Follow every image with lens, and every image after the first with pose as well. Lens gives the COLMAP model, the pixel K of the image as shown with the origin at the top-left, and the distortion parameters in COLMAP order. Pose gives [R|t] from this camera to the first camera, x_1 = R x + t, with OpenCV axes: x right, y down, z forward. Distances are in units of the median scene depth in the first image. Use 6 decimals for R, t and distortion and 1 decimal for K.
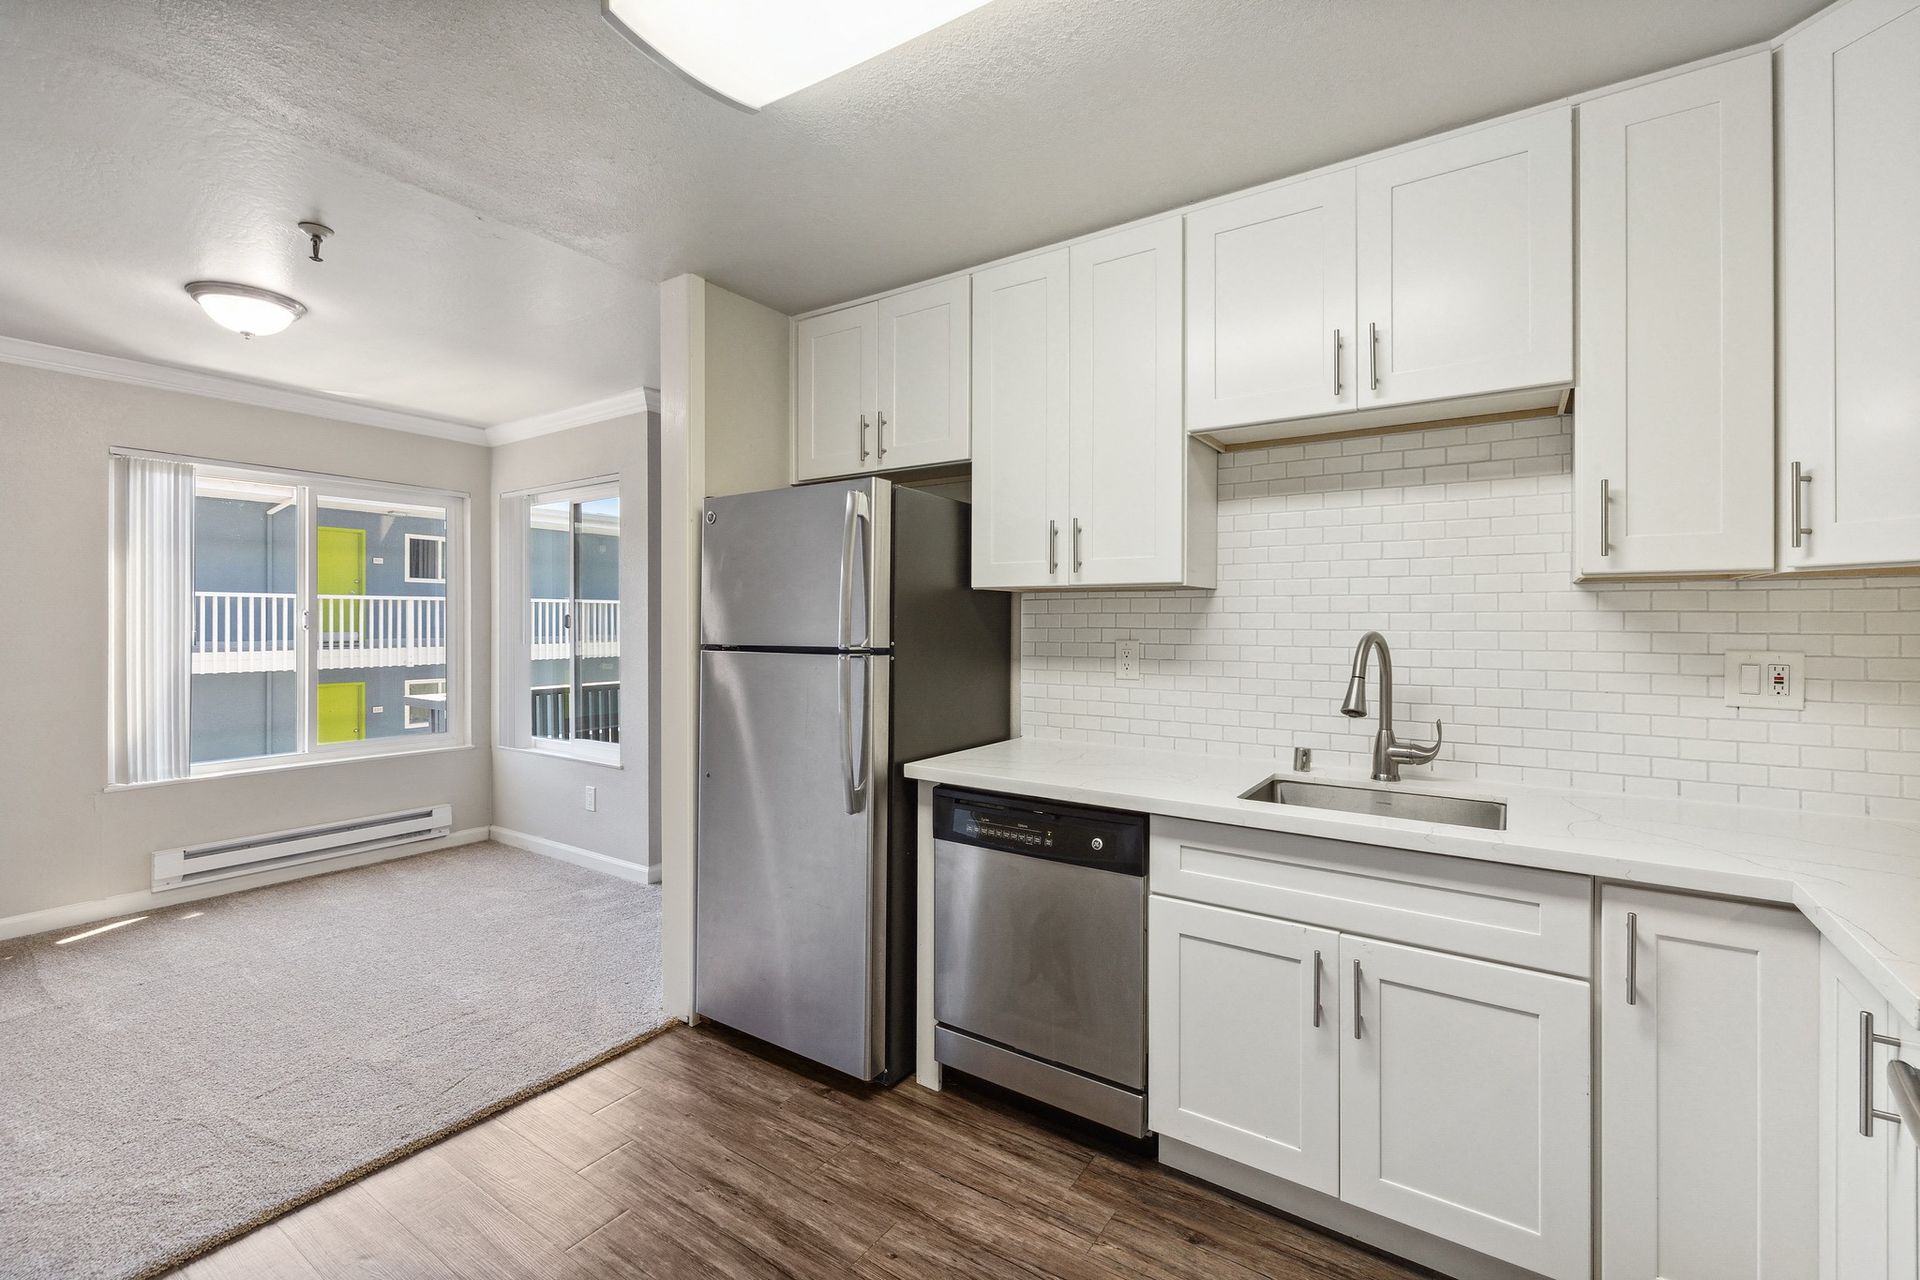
lens RADIAL K [[822.2, 0, 957.8], [0, 822.2, 625.5], [0, 0, 1]] dist [-0.003142, -0.000033]
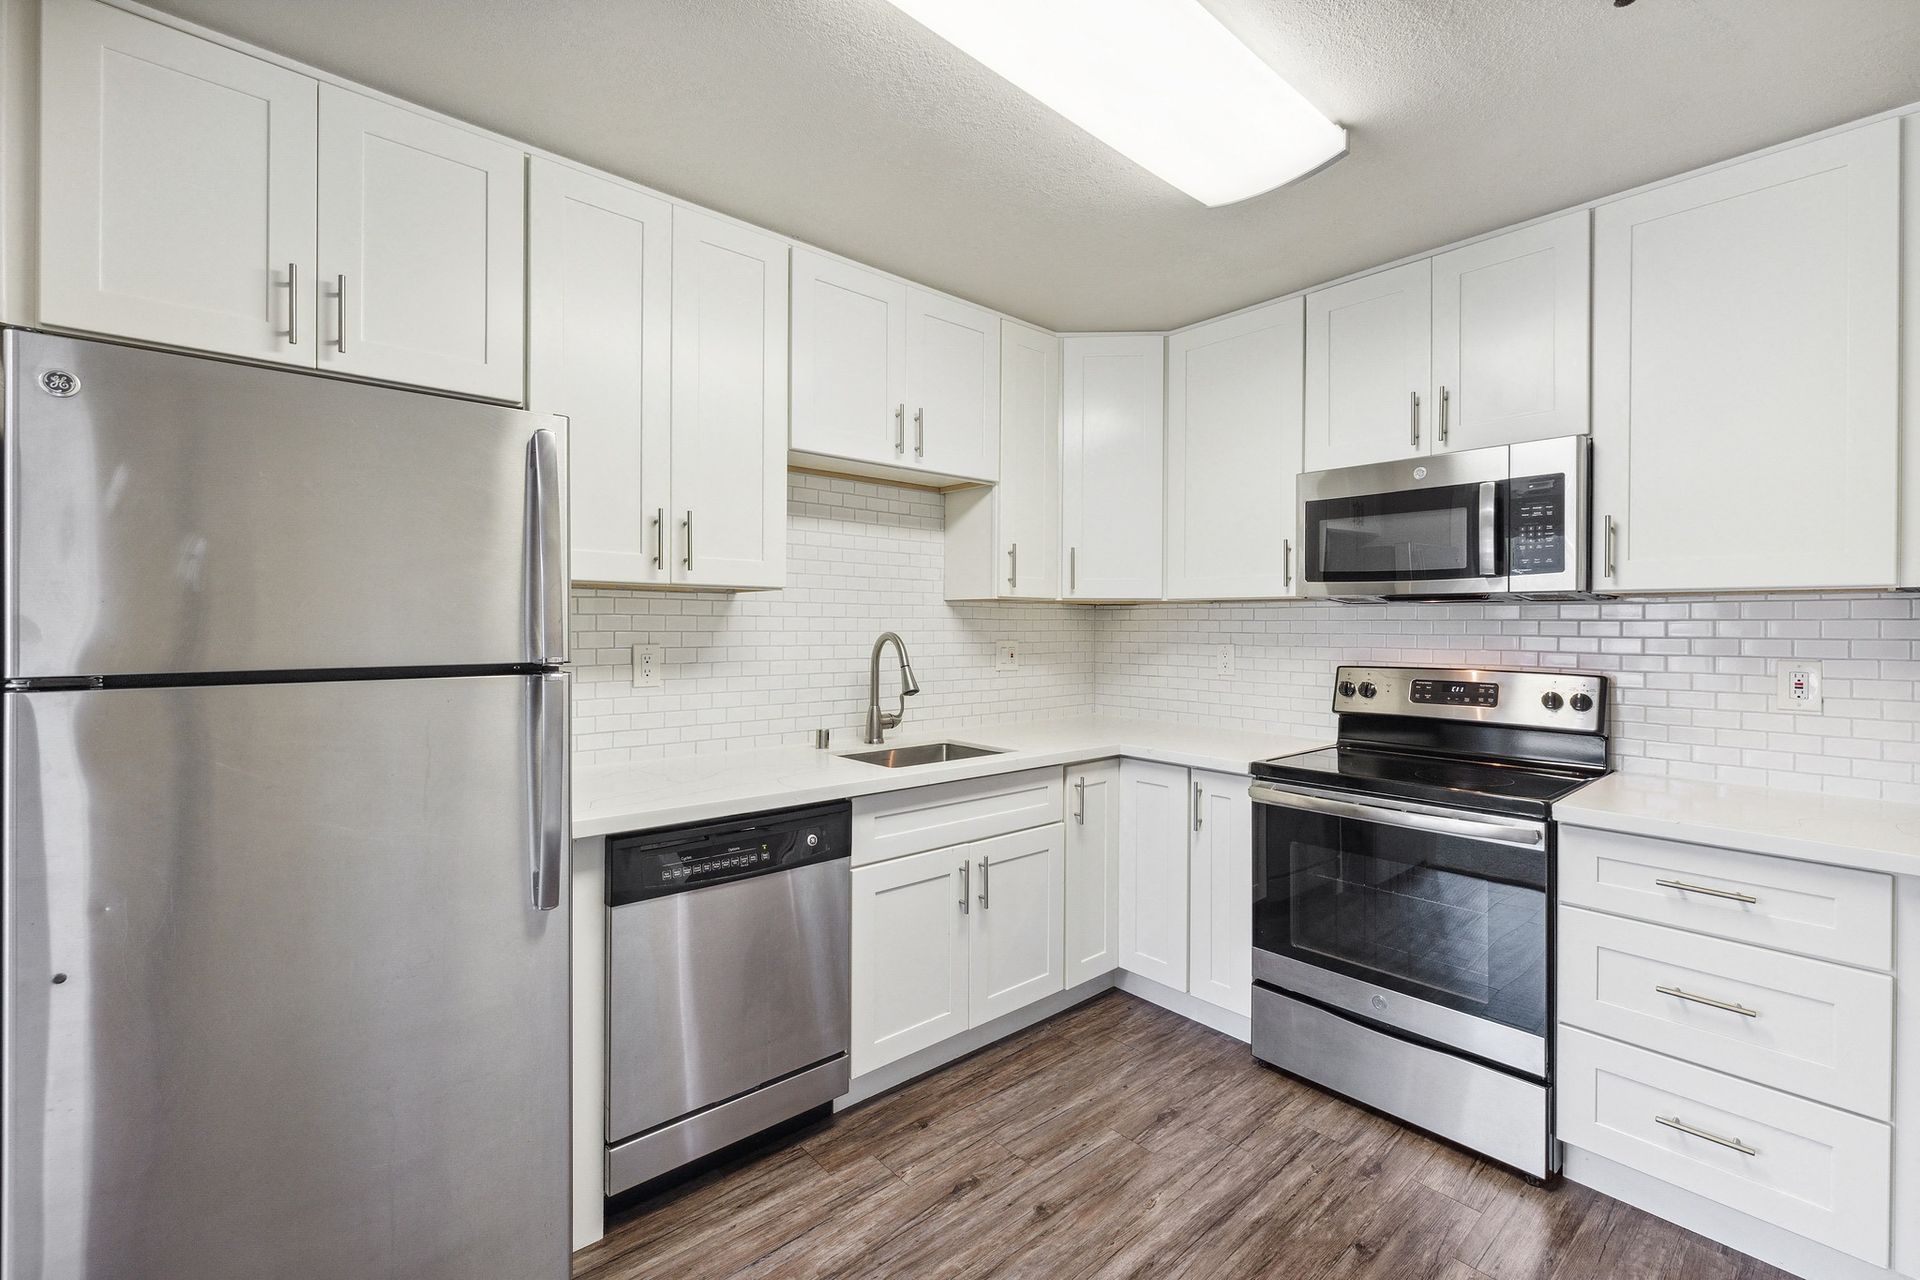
lens RADIAL K [[839.1, 0, 962.8], [0, 839.1, 633.5], [0, 0, 1]] dist [0.002015, 0.000023]
pose [[0.235499, -0.011589, 0.971805, -0.801341], [0.000082, 0.999929, 0.011905, -0.006767], [-0.971875, -0.002724, 0.235484, 0.562471]]
